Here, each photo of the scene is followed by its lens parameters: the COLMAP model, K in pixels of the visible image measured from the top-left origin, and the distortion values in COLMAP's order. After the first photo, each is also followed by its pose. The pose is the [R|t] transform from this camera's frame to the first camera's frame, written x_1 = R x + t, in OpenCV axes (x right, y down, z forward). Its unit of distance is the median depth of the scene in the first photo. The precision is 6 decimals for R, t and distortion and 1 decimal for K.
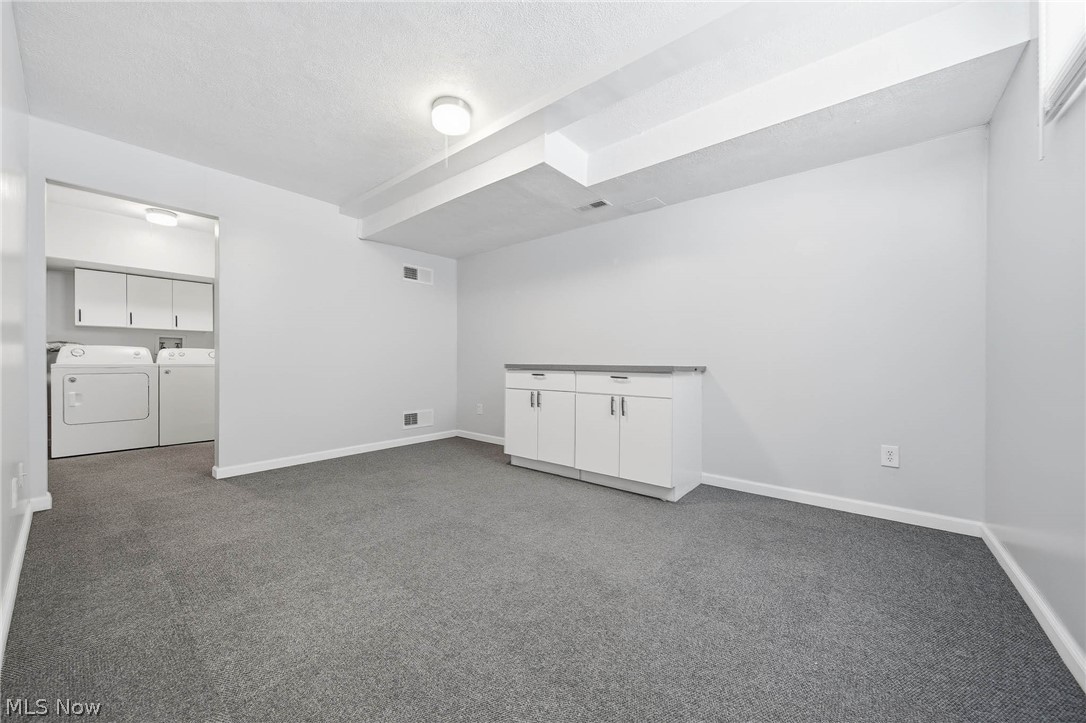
lens RADIAL K [[394.2, 0, 542.2], [0, 394.2, 367.0], [0, 0, 1]] dist [-0.001585, -0.000236]
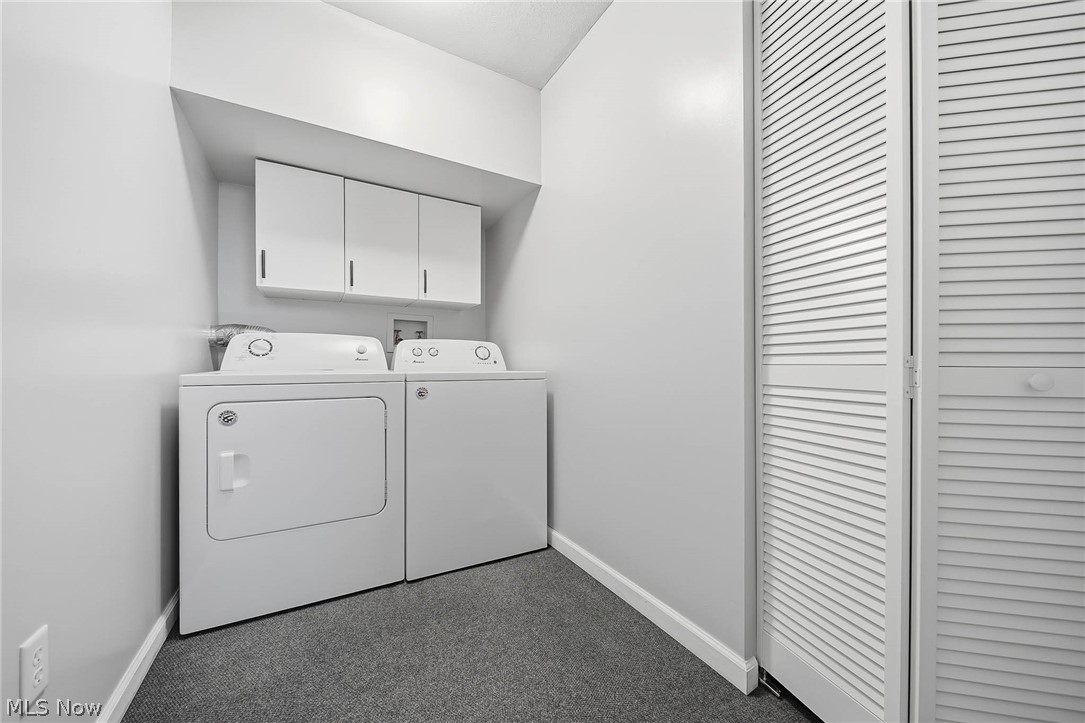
lens RADIAL K [[391.2, 0, 541.5], [0, 391.2, 368.1], [0, 0, 1]] dist [-0.001011, -0.000335]
pose [[0.937675, 0.000493, -0.347514, -0.700644], [-0.001959, 0.999991, -0.003868, -0.011506], [0.347508, 0.004308, 0.937667, 0.670305]]
